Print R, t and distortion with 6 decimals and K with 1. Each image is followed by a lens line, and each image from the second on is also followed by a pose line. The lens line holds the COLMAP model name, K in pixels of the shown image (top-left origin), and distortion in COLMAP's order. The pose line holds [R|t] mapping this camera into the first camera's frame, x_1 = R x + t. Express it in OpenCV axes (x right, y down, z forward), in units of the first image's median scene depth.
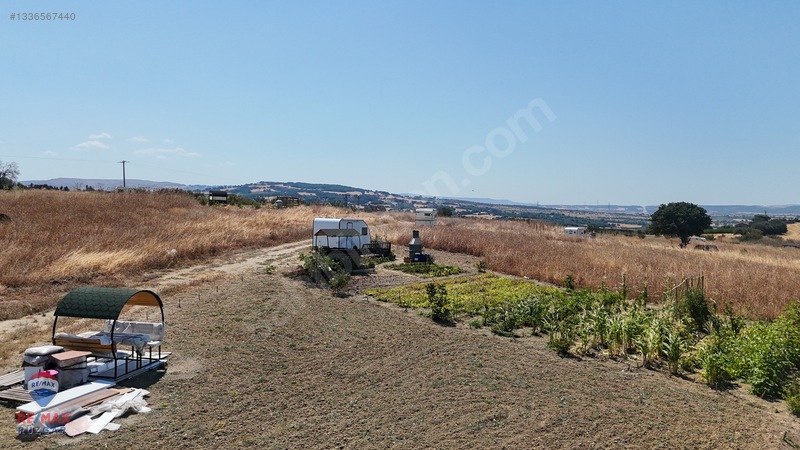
lens RADIAL K [[589.0, 0, 401.4], [0, 589.0, 225.1], [0, 0, 1]] dist [0.071721, -0.068615]
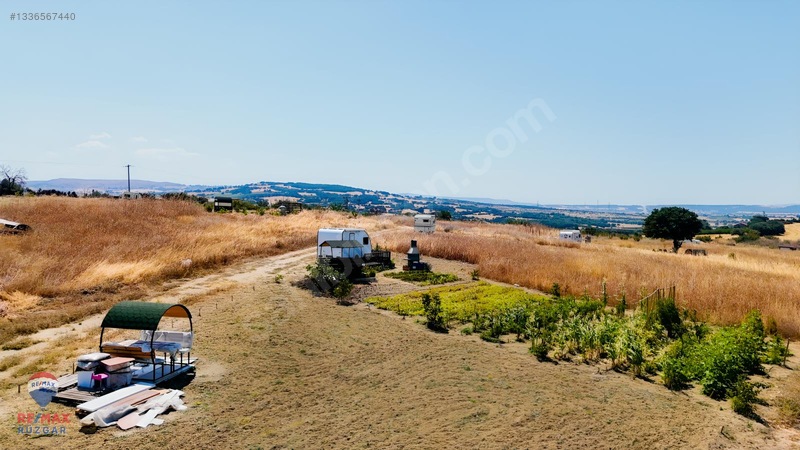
lens RADIAL K [[589.0, 0, 401.4], [0, 589.0, 225.1], [0, 0, 1]] dist [0.071721, -0.068615]
pose [[0.999999, -0.001006, -0.000446, 0.003762], [0.001006, 0.999999, 0.000505, -0.029302], [0.000445, -0.000506, 1.000000, -0.101011]]
